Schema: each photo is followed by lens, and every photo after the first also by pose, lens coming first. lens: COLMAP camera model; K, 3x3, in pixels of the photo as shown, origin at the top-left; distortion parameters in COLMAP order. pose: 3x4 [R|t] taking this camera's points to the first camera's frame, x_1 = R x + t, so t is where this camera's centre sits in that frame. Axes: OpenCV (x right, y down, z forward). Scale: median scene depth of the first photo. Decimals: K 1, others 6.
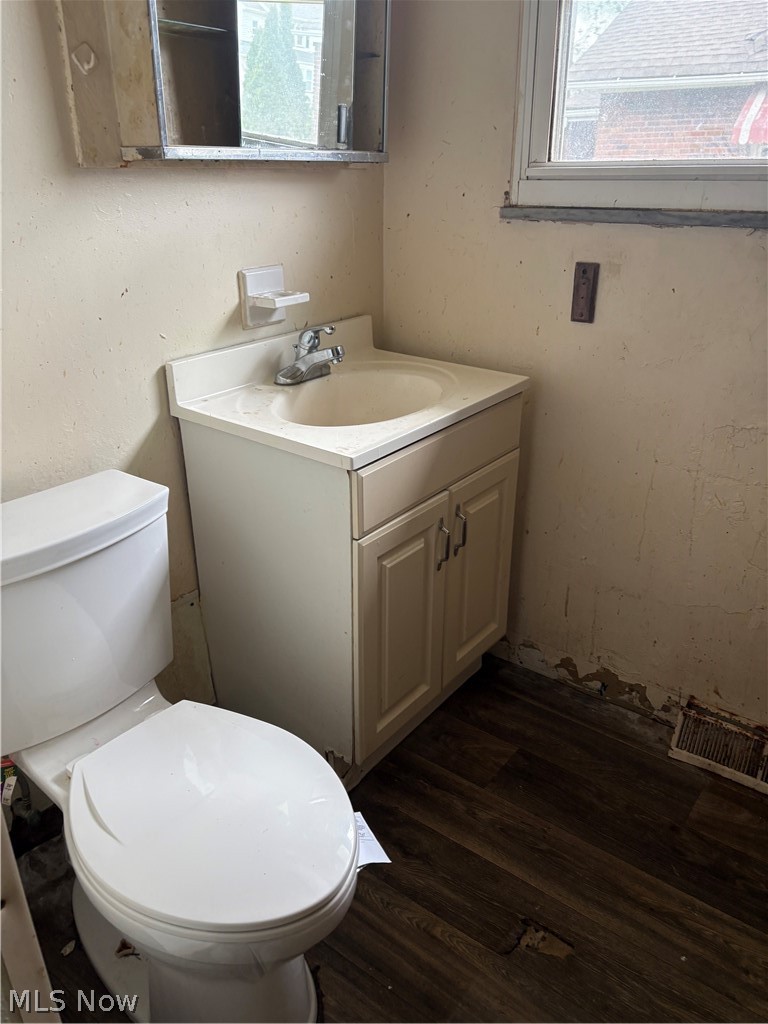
lens RADIAL K [[782.4, 0, 385.1], [0, 782.4, 512.0], [0, 0, 1]] dist [0.030284, -0.038868]
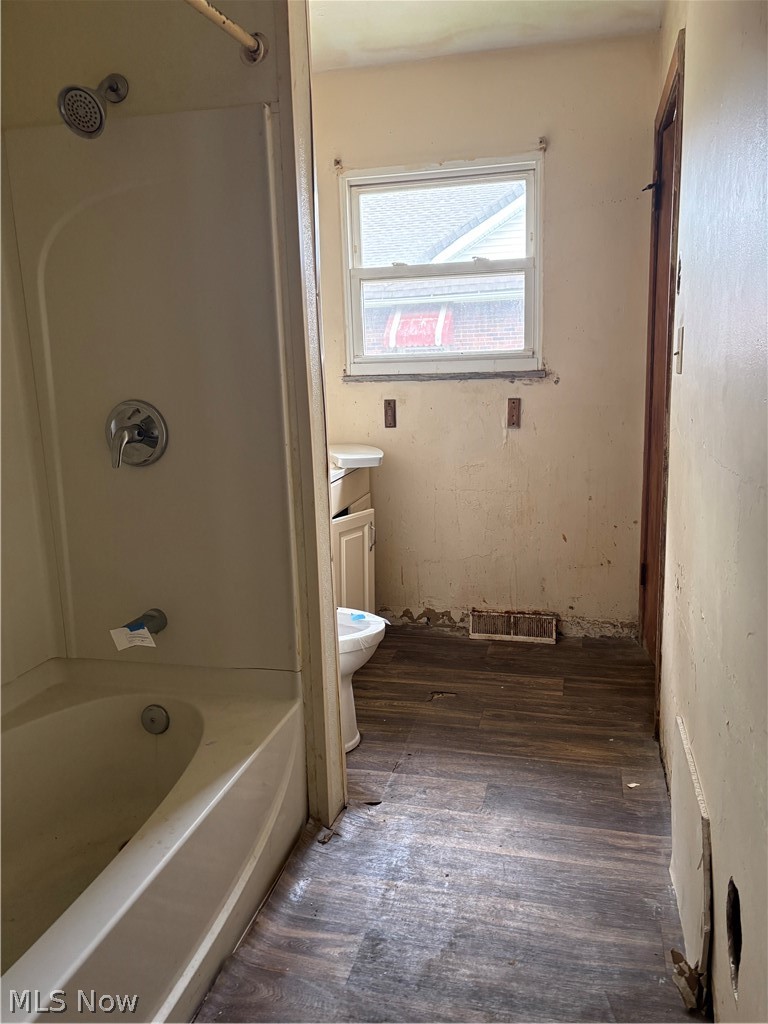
lens RADIAL K [[782.4, 0, 382.1], [0, 782.4, 513.1], [0, 0, 1]] dist [0.030284, -0.038868]
pose [[0.919309, -0.096388, 0.381550, -0.563846], [0.181567, 0.964068, -0.193925, 0.360769], [-0.349148, 0.247554, 0.903777, -0.772750]]
